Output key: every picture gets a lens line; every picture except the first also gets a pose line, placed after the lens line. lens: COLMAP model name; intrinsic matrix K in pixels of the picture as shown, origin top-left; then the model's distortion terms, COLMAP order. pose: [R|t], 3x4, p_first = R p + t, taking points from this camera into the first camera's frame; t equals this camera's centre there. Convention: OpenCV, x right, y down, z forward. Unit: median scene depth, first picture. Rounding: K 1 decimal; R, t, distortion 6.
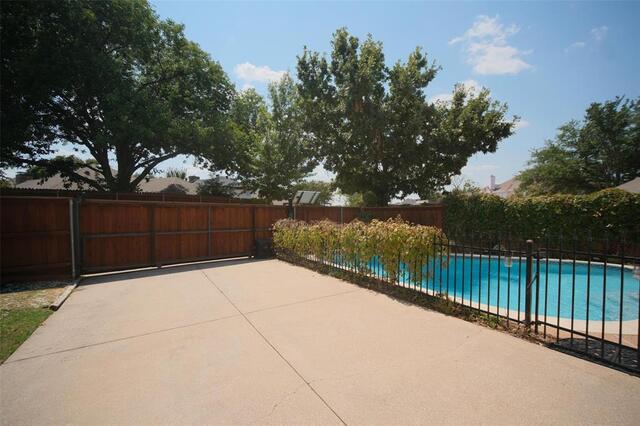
lens RADIAL K [[260.0, 0, 319.1], [0, 260.0, 217.1], [0, 0, 1]] dist [-0.000674, -0.000206]
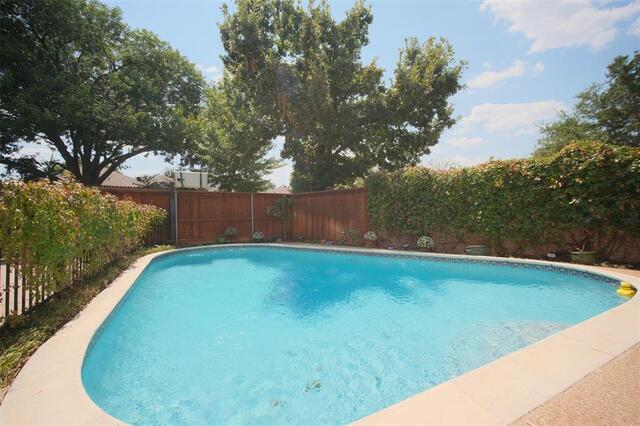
lens RADIAL K [[259.1, 0, 320.0], [0, 259.1, 213.0], [0, 0, 1]] dist [0.001731, 0.000390]
pose [[0.993578, -0.016393, -0.111954, 0.282906], [0.014303, 0.999709, -0.019442, 0.030455], [0.112240, 0.017716, 0.993523, 0.154665]]
